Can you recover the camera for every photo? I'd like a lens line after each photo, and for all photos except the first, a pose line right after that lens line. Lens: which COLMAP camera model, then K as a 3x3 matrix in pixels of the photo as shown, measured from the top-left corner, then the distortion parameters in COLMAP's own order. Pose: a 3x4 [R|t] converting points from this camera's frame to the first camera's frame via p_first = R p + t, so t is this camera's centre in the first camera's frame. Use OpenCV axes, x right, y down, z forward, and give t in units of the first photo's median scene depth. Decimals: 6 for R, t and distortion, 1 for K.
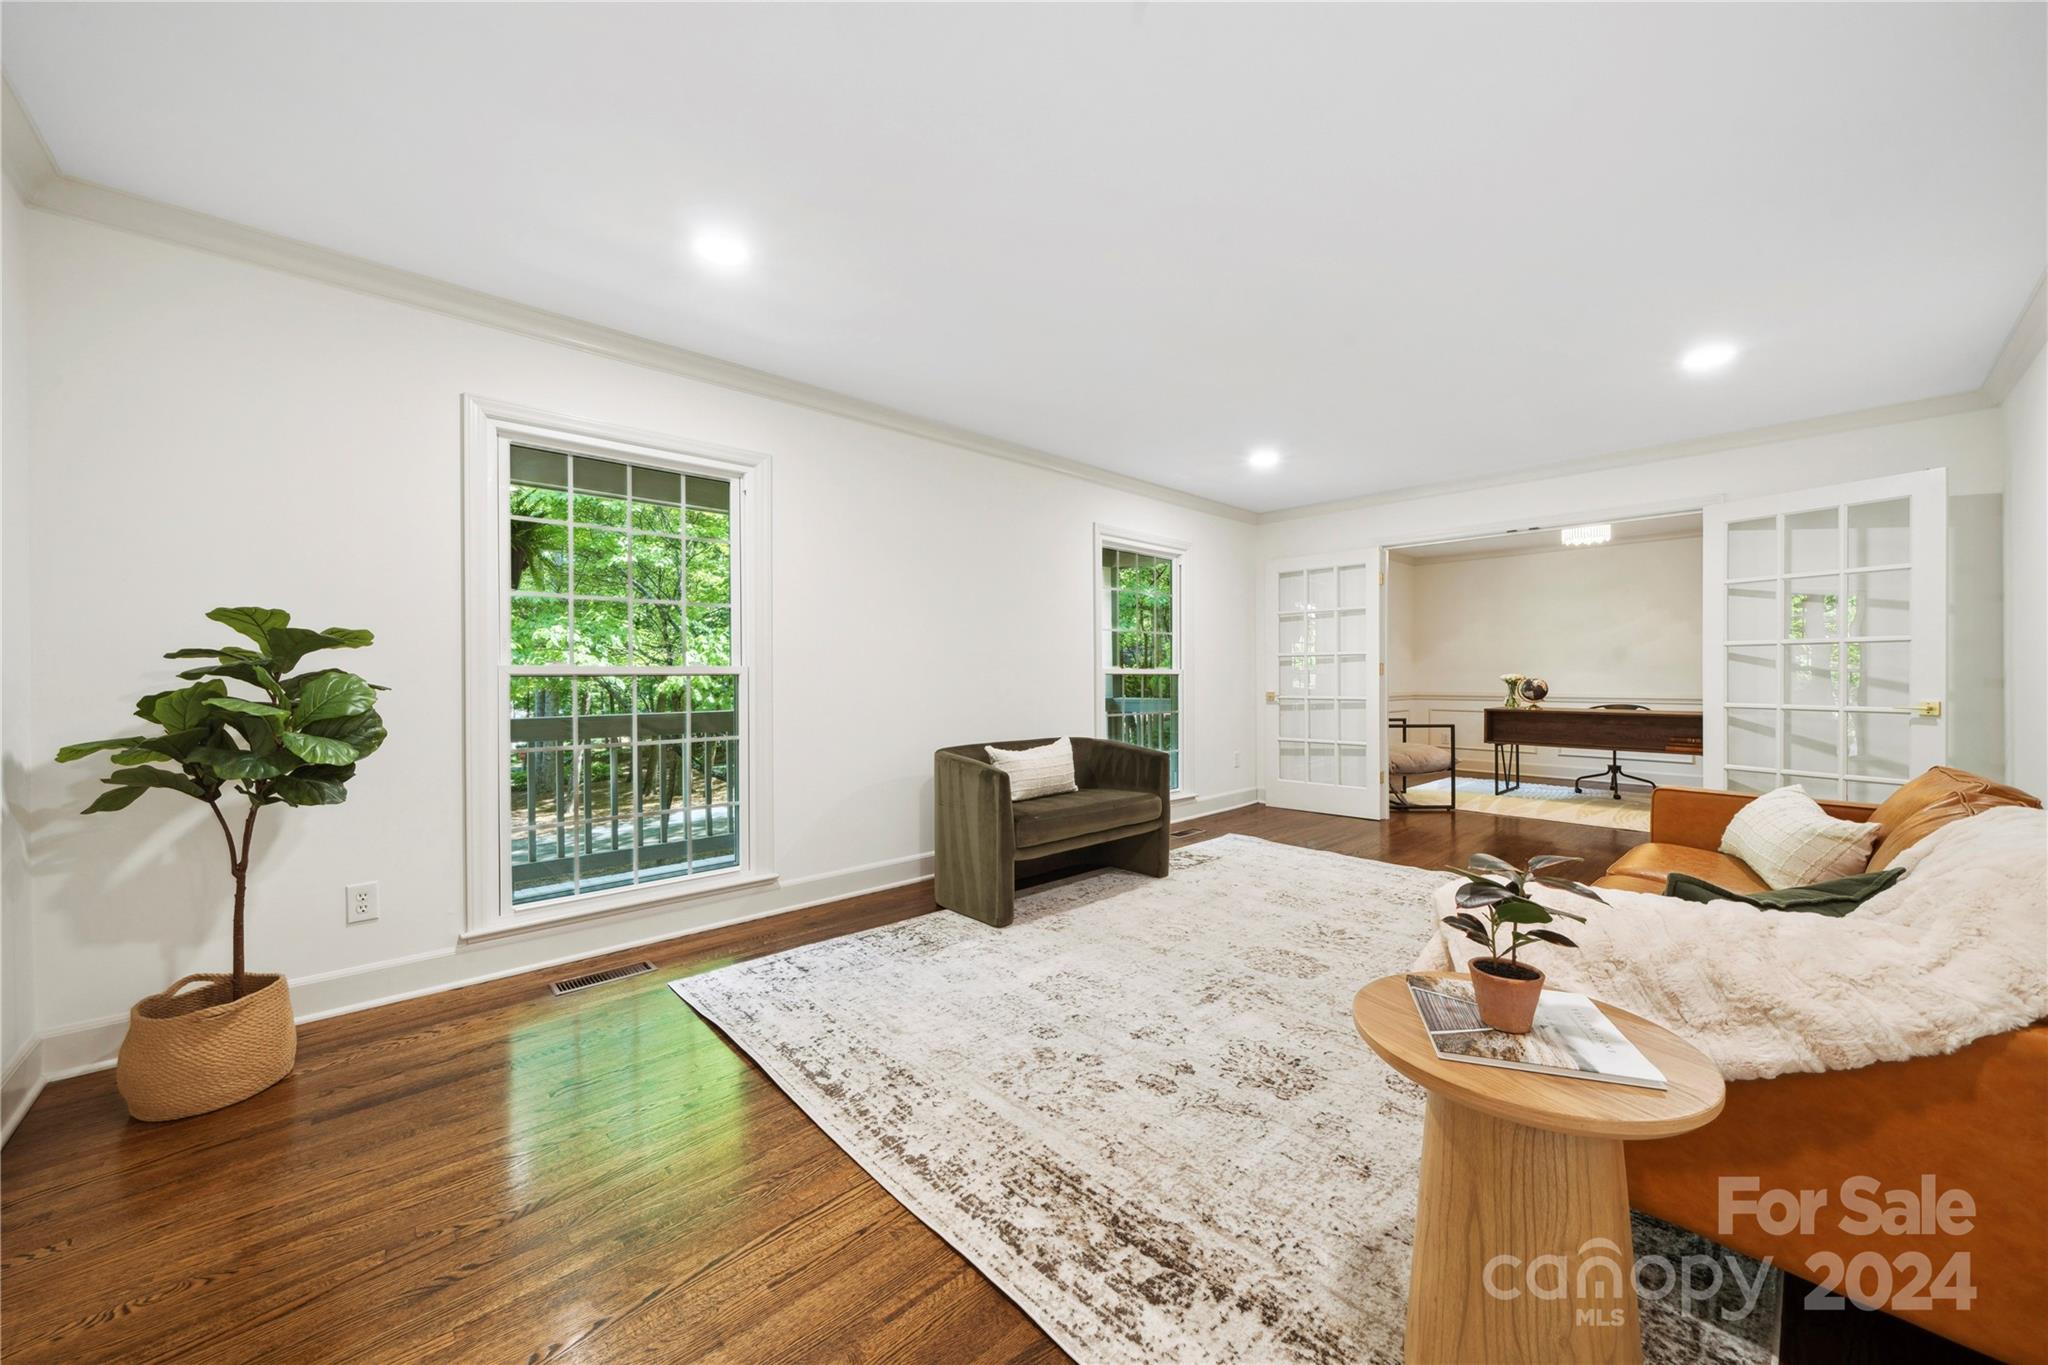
lens RADIAL K [[743.4, 0, 1029.8], [0, 743.4, 684.7], [0, 0, 1]] dist [-0.000766, -0.000026]
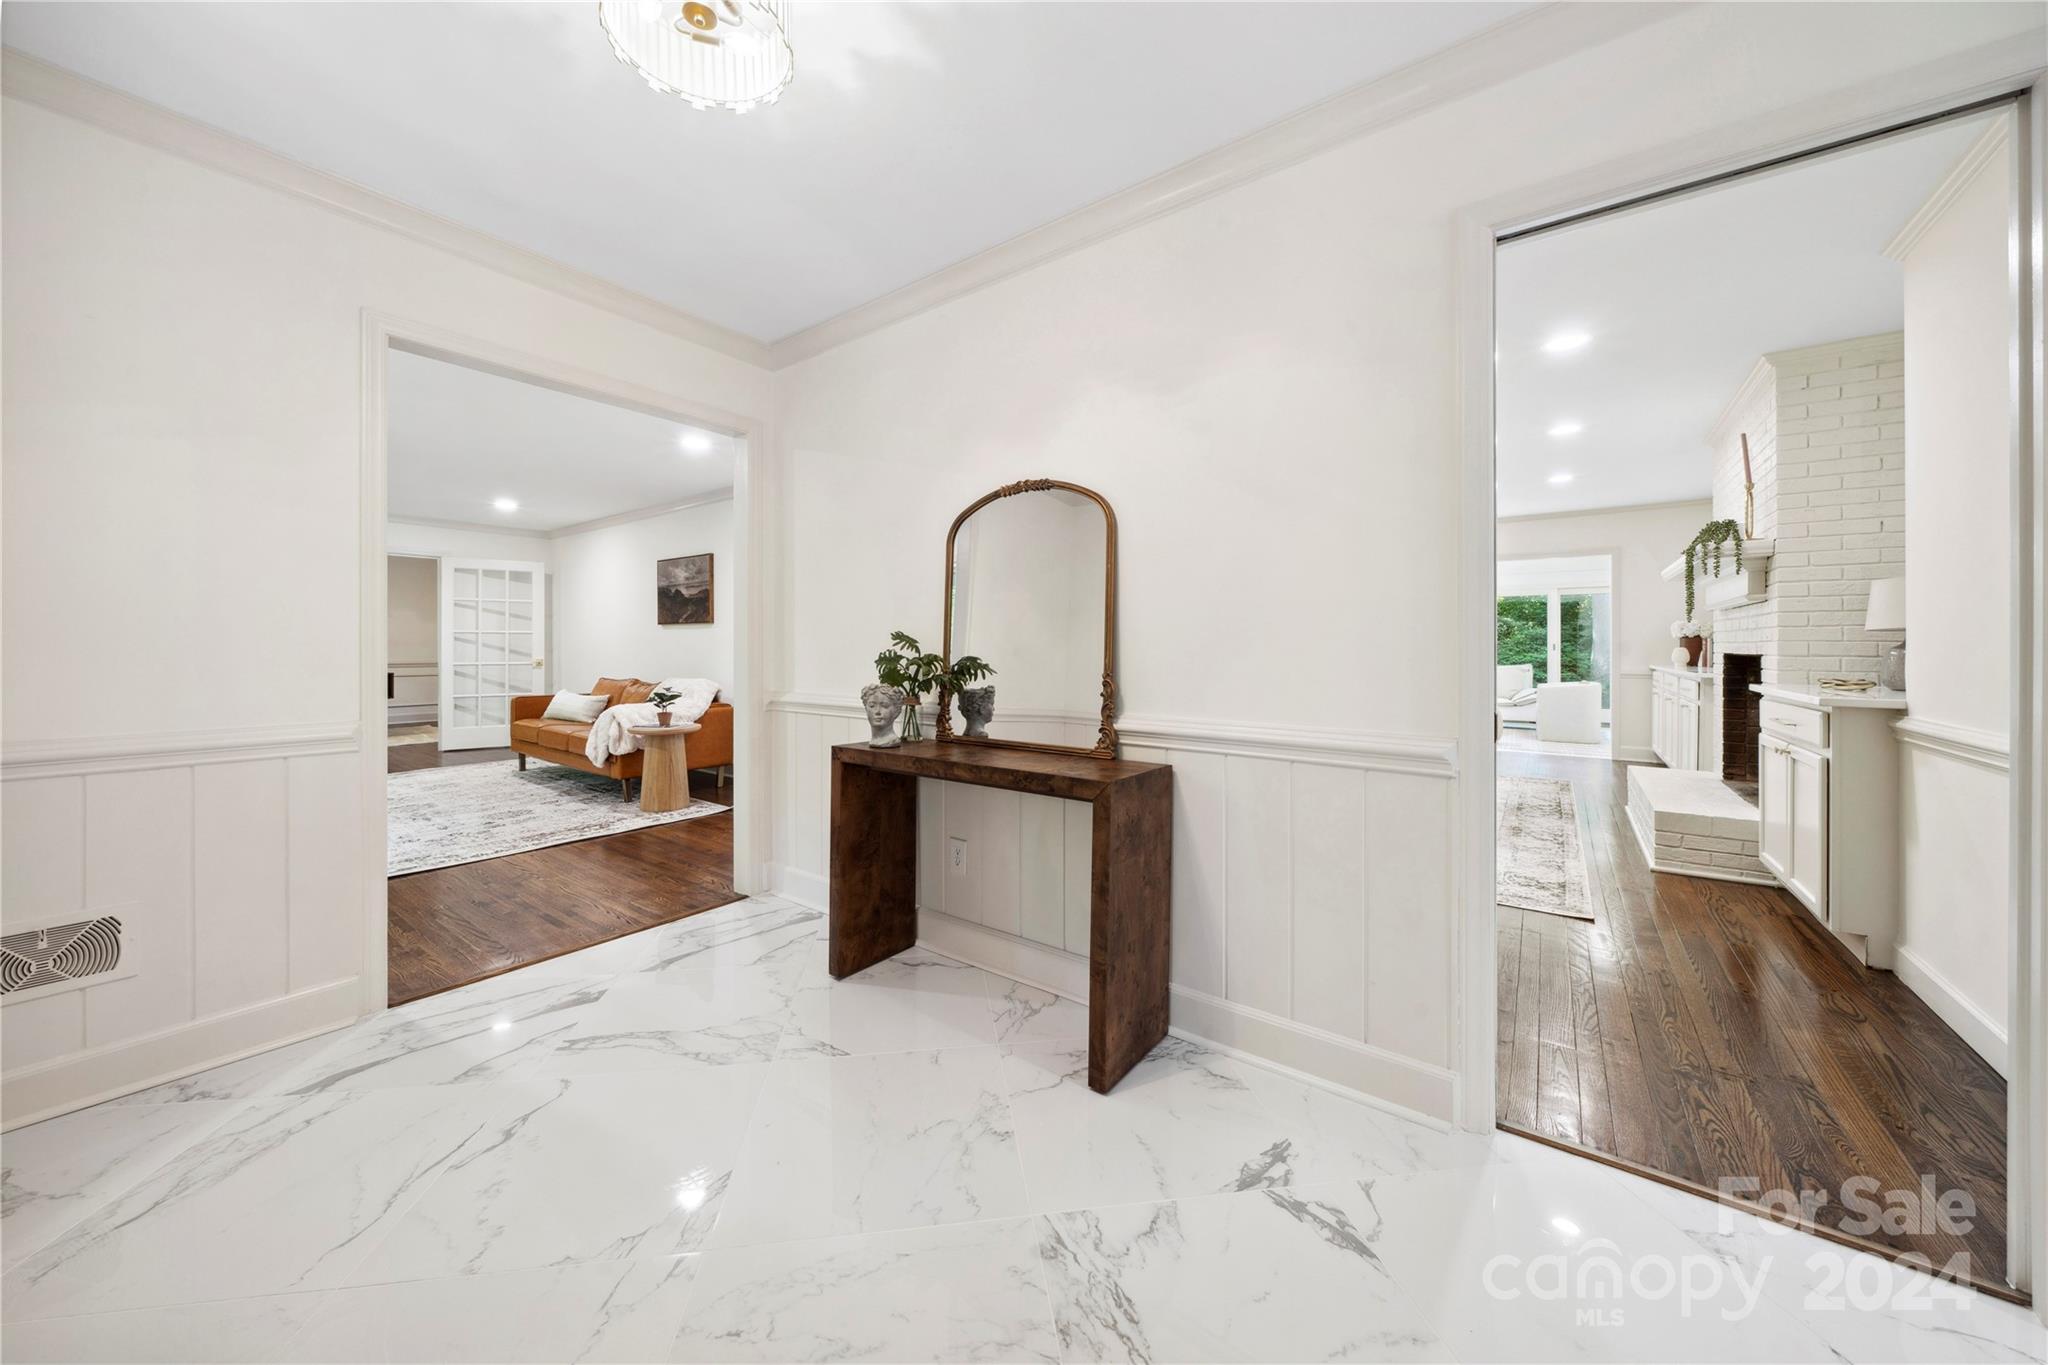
lens RADIAL K [[705.1, 0, 1038.0], [0, 705.1, 651.5], [0, 0, 1]] dist [-0.002496, -0.000035]
pose [[-0.188821, 0.000155, 0.982011, -1.232584], [0.013847, 0.999901, 0.002505, 0.011820], [-0.981914, 0.014071, -0.188805, -0.132042]]
